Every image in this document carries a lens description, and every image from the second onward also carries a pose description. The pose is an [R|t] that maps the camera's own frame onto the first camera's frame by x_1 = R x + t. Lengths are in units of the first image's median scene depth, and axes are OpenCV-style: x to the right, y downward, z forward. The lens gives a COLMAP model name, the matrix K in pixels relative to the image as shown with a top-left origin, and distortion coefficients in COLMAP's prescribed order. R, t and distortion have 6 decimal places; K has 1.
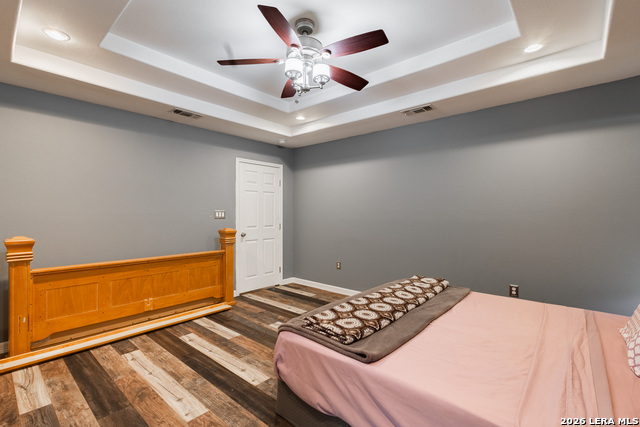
lens RADIAL K [[293.3, 0, 318.0], [0, 293.3, 212.0], [0, 0, 1]] dist [0.012031, -0.003429]
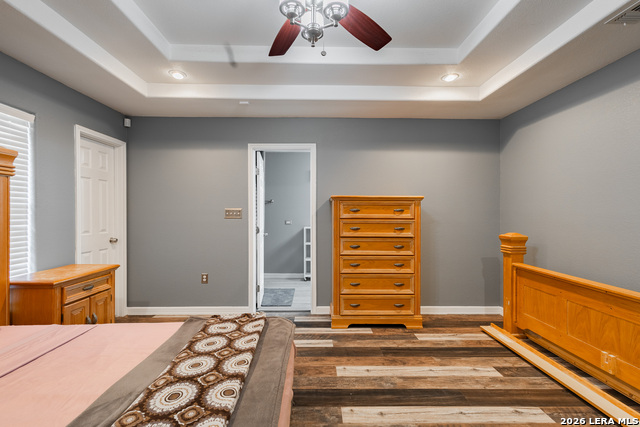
lens RADIAL K [[293.3, 0, 317.2], [0, 293.3, 214.9], [0, 0, 1]] dist [0.012031, -0.003429]
pose [[-0.739264, 0.004216, -0.673403, 0.377099], [-0.001887, 0.999964, 0.008331, 0.005099], [0.673413, 0.007429, -0.739229, 1.395699]]
